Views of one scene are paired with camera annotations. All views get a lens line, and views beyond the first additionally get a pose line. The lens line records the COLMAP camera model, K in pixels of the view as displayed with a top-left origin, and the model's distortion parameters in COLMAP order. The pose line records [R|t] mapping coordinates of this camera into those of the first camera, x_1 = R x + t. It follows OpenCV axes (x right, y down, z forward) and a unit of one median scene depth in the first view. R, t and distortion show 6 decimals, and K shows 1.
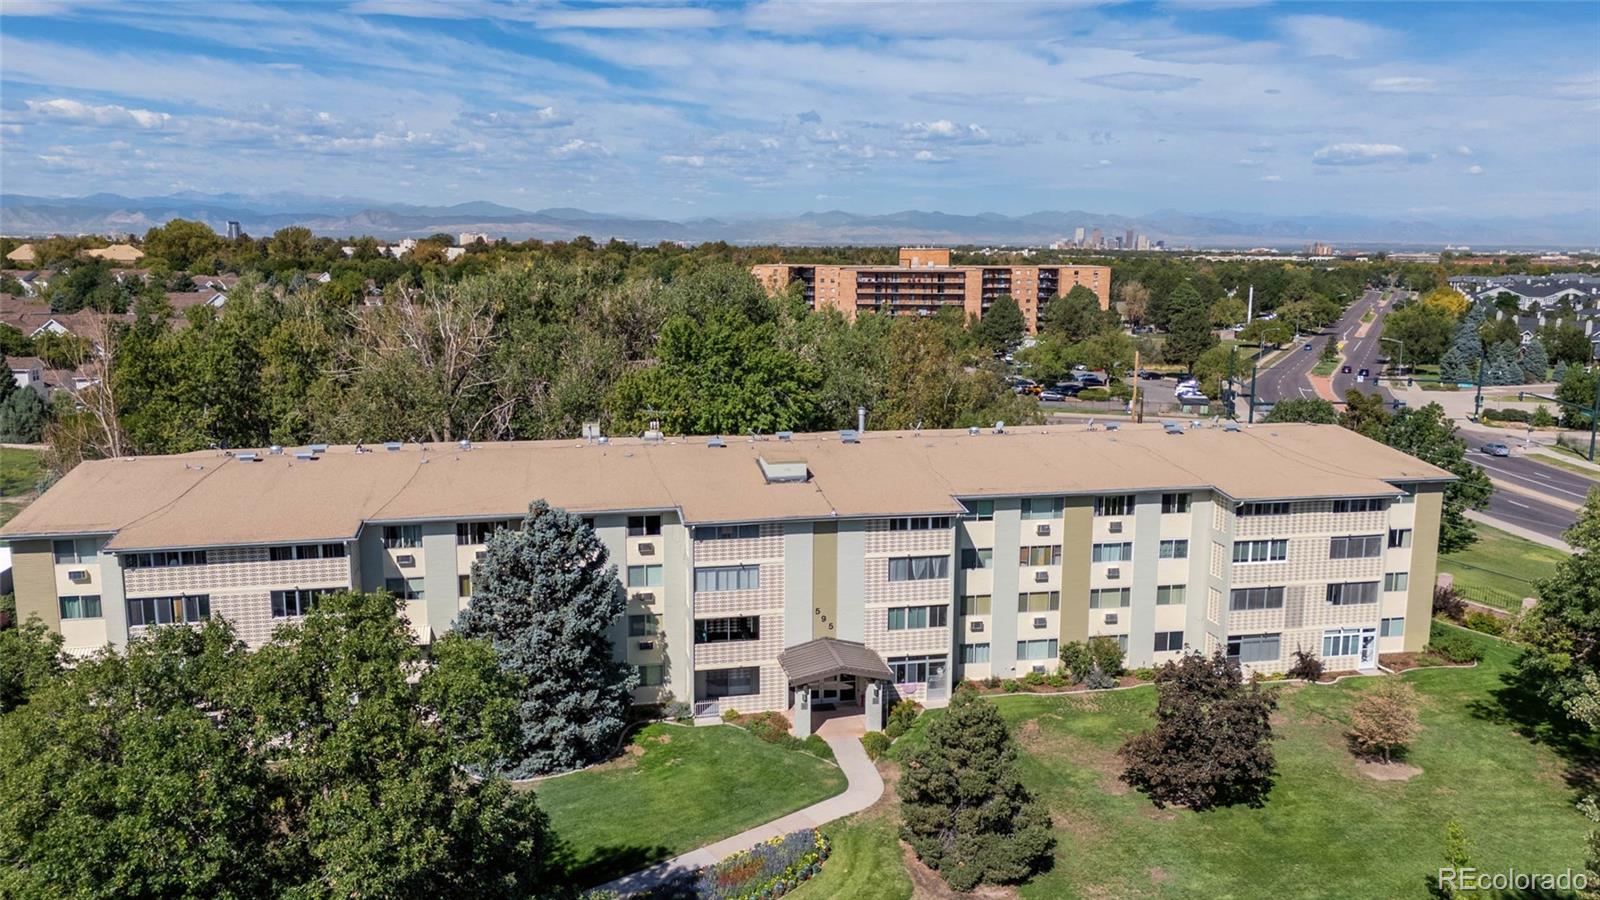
lens RADIAL K [[1172.7, 0, 801.6], [0, 1172.7, 442.0], [0, 0, 1]] dist [0.033069, 0.003244]
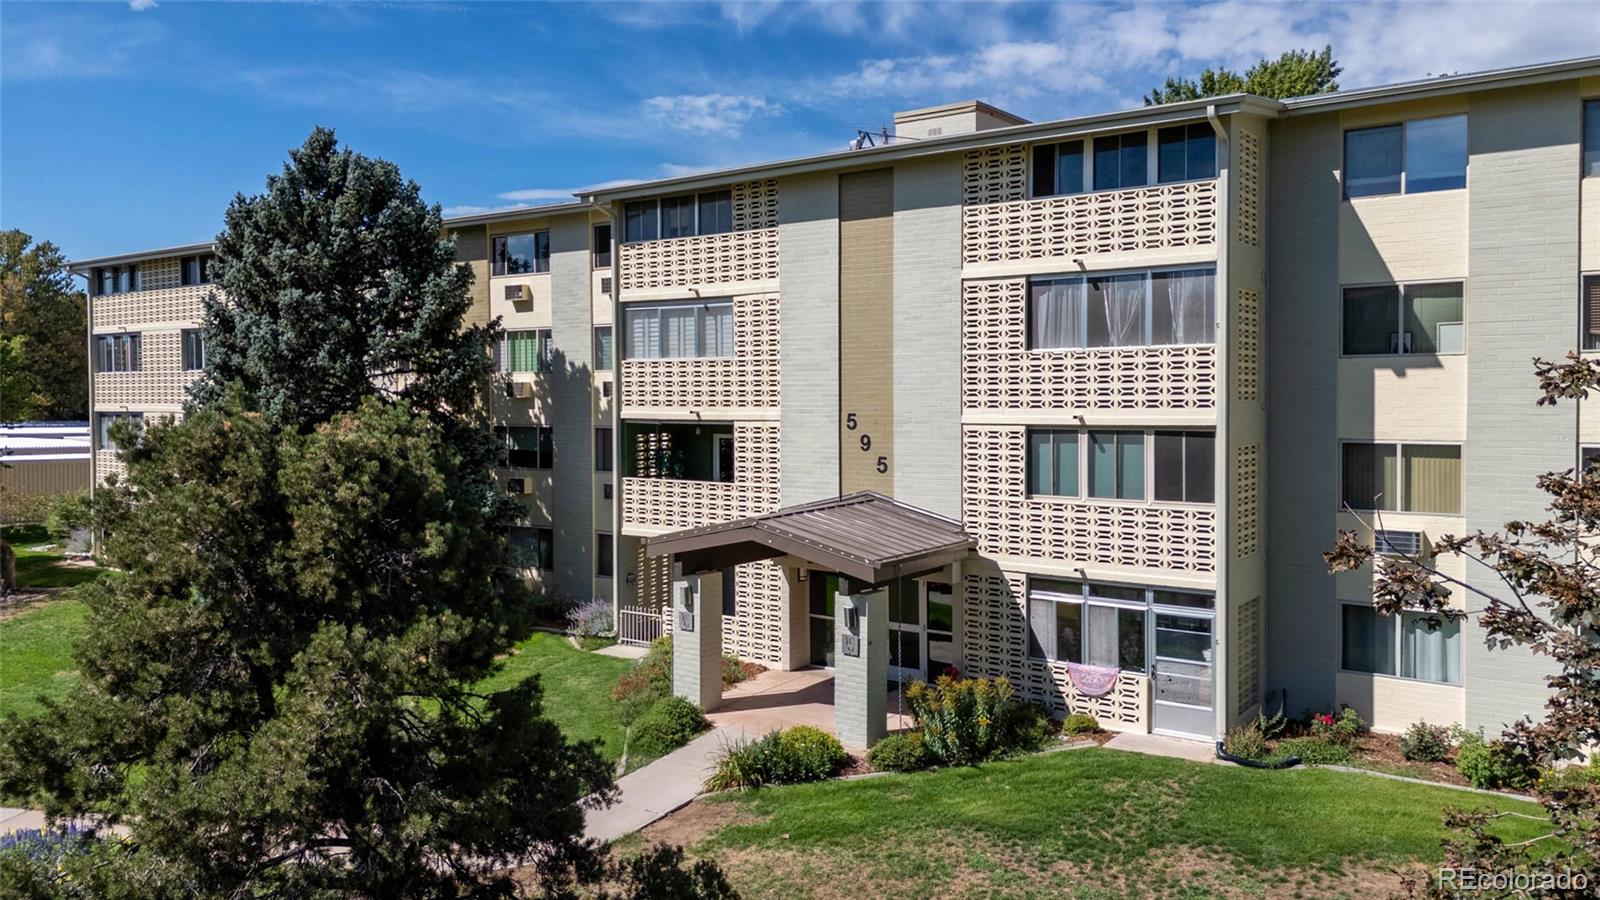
lens RADIAL K [[1172.7, 0, 804.0], [0, 1172.7, 445.3], [0, 0, 1]] dist [0.033069, 0.003244]
pose [[0.670435, 0.016161, -0.741792, 0.284782], [-0.120141, 0.988934, -0.087038, 0.183885], [0.732177, 0.147473, 0.664957, 0.715696]]
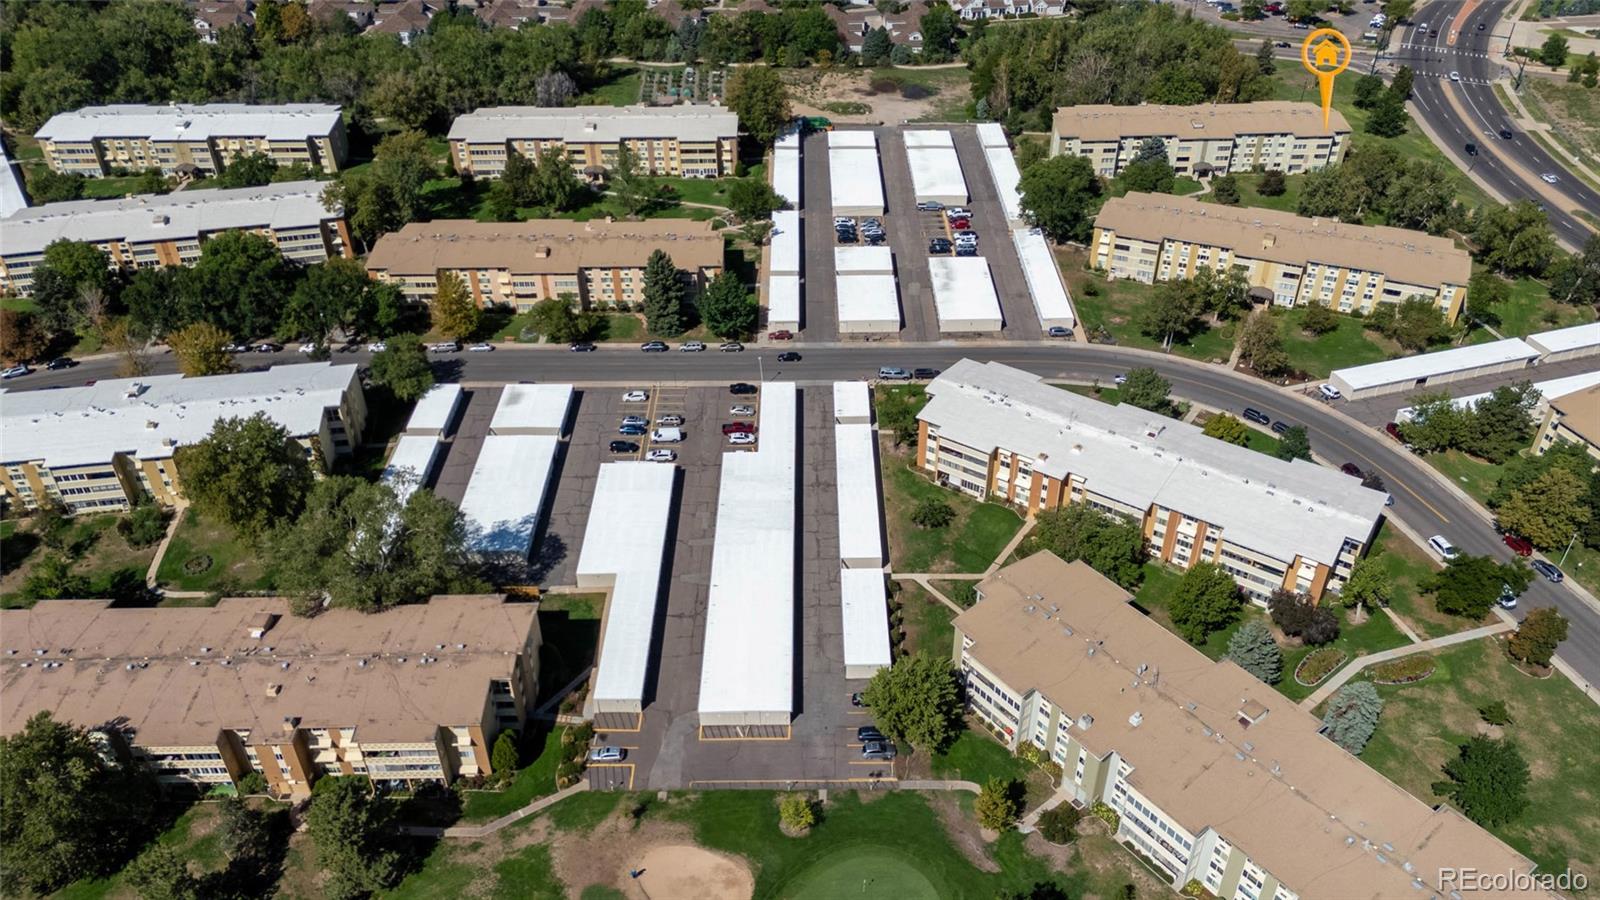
lens RADIAL K [[1172.7, 0, 799.2], [0, 1172.7, 450.8], [0, 0, 1]] dist [0.033069, 0.003244]
pose [[0.976788, 0.105204, -0.186595, -0.595695], [-0.012381, 0.897358, 0.441129, -0.934882], [0.213852, -0.428579, 0.877831, -4.368383]]
